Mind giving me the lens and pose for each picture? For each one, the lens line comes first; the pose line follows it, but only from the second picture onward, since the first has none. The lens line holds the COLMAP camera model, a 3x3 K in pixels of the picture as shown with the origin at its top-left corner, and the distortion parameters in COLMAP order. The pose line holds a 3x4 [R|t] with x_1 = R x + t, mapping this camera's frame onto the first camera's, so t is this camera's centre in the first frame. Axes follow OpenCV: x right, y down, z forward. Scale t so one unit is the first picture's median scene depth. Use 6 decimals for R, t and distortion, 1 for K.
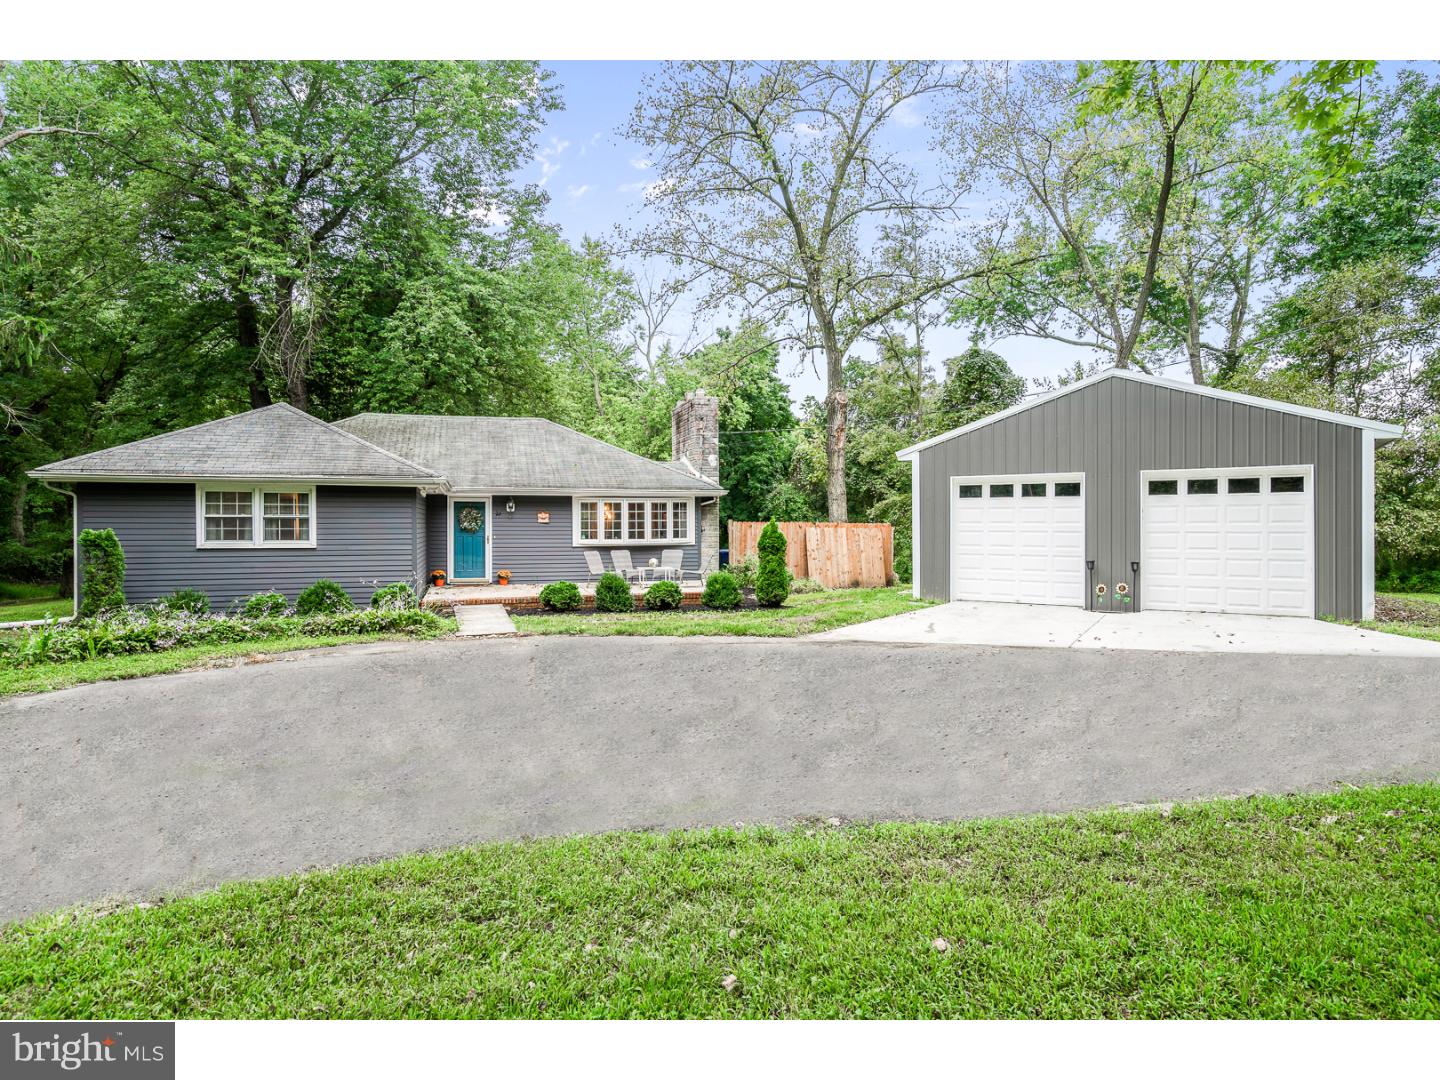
lens RADIAL K [[823.4, 0, 716.4], [0, 823.4, 520.9], [0, 0, 1]] dist [0.005323, 0.009576]
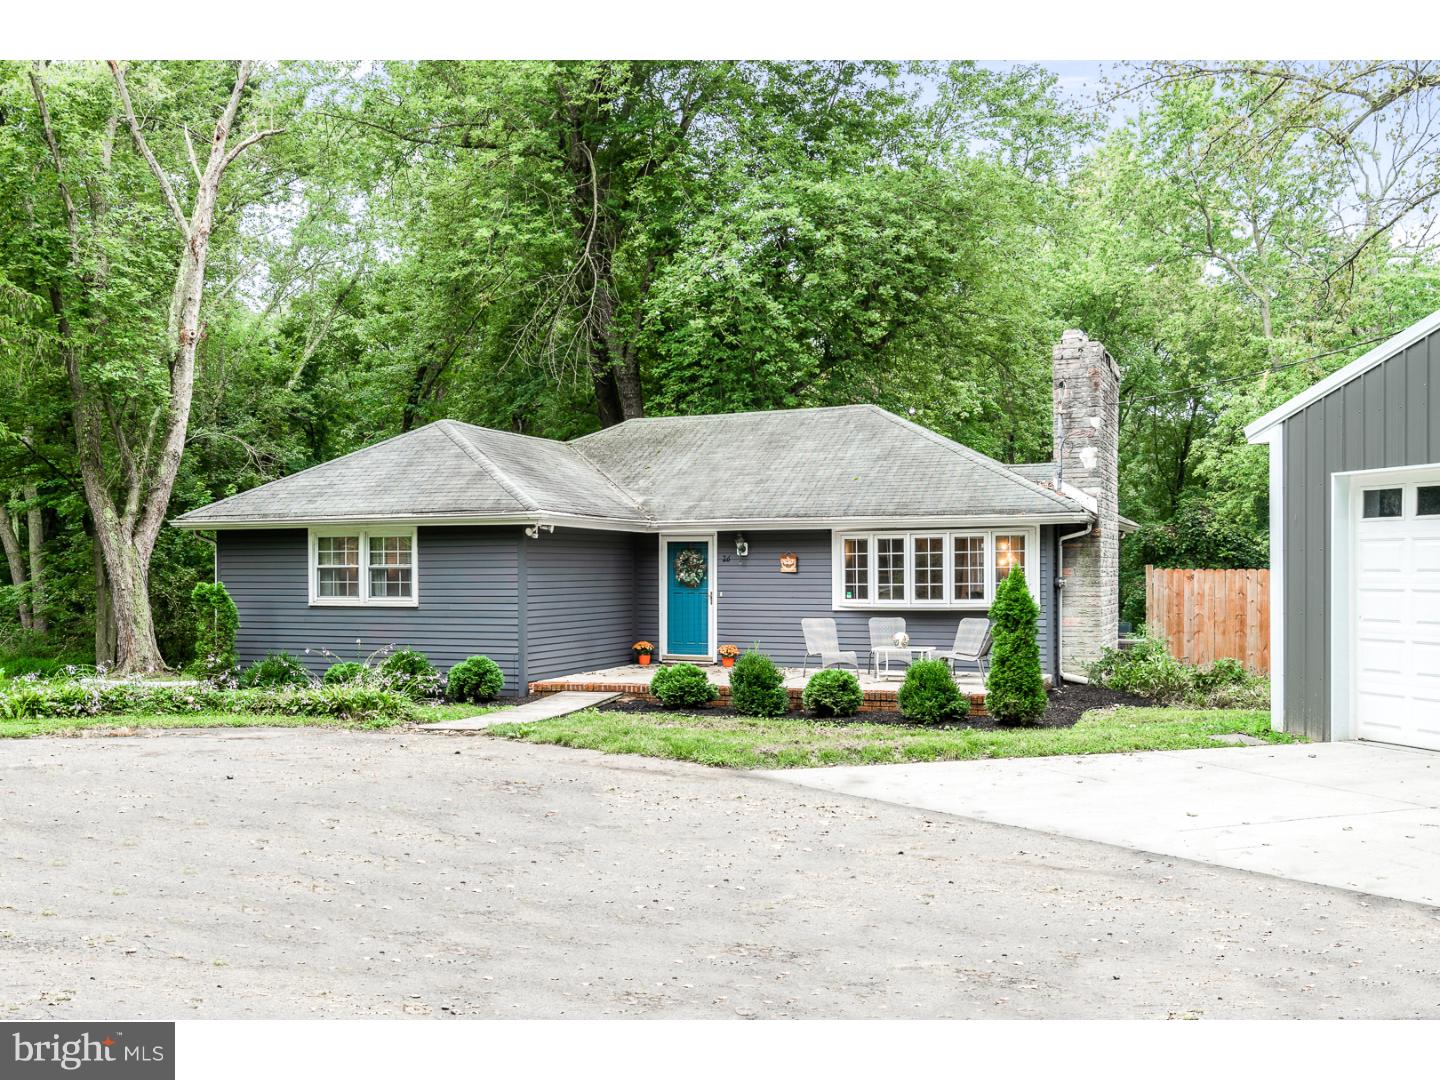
lens RADIAL K [[1405.5, 0, 723.2], [0, 1405.5, 534.7], [0, 0, 1]] dist [0.024832, 0.000000]
pose [[0.755339, -0.020317, -0.655019, 0.514547], [0.006461, 0.999702, -0.023558, -0.001861], [0.655302, 0.013563, 0.755245, 0.157292]]
